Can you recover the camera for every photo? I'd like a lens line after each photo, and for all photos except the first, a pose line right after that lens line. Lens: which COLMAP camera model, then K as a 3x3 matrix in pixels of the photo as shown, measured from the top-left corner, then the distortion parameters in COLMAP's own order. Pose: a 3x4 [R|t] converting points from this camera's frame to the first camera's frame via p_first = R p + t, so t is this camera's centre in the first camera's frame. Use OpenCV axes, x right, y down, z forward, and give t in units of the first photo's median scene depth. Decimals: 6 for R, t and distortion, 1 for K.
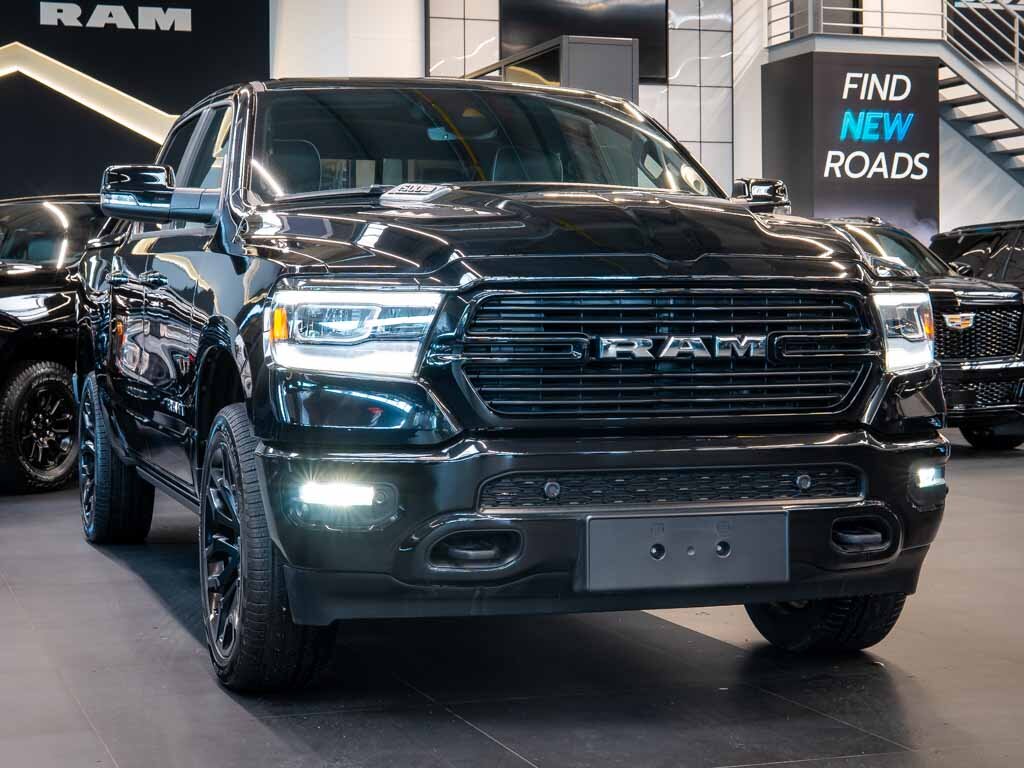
lens RADIAL K [[1879.0, 0, 460.9], [0, 1879.0, 382.3], [0, 0, 1]] dist [0.046342, 0.000000]
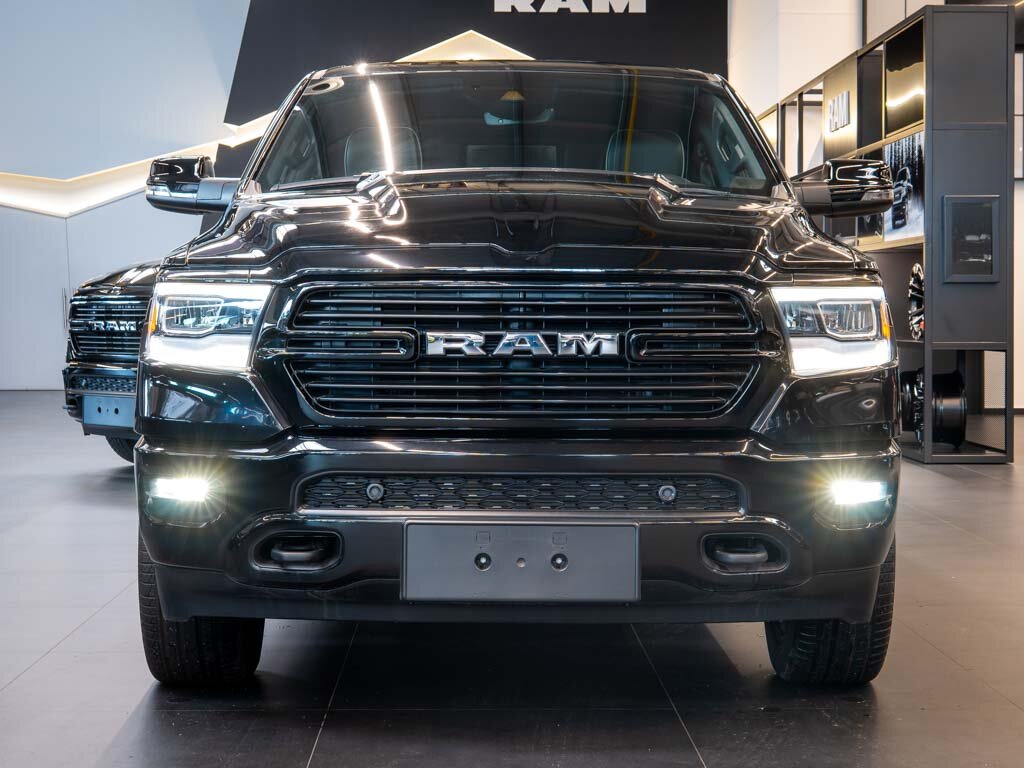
lens RADIAL K [[1879.0, 0, 514.3], [0, 1879.0, 385.4], [0, 0, 1]] dist [0.046342, 0.000000]
pose [[0.960953, 0.019471, -0.276025, 0.367573], [-0.017919, 0.999806, 0.008145, -0.005621], [0.276130, -0.002881, 0.961116, 0.101871]]
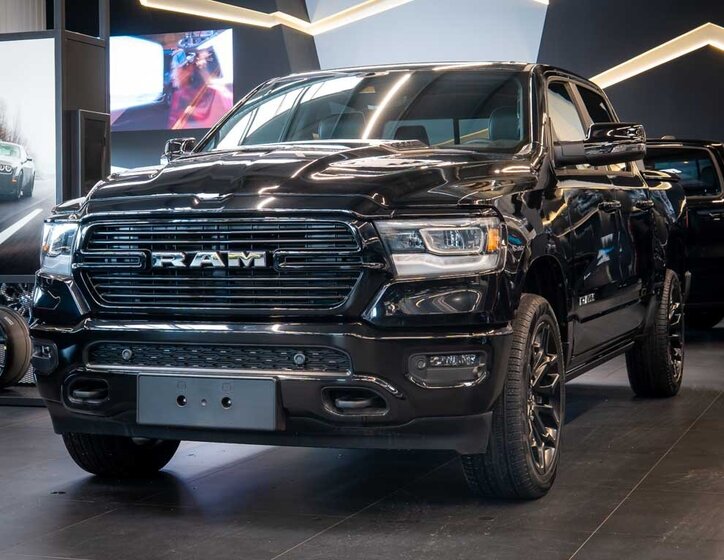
lens RADIAL K [[1369.8, 0, 359.8], [0, 1369.8, 279.1], [0, 0, 1]] dist [0.070862, 0.000000]
pose [[0.782890, 0.014790, -0.621985, 0.845521], [-0.014520, 0.999879, 0.005500, -0.011067], [0.621991, 0.004725, 0.783010, 0.253851]]
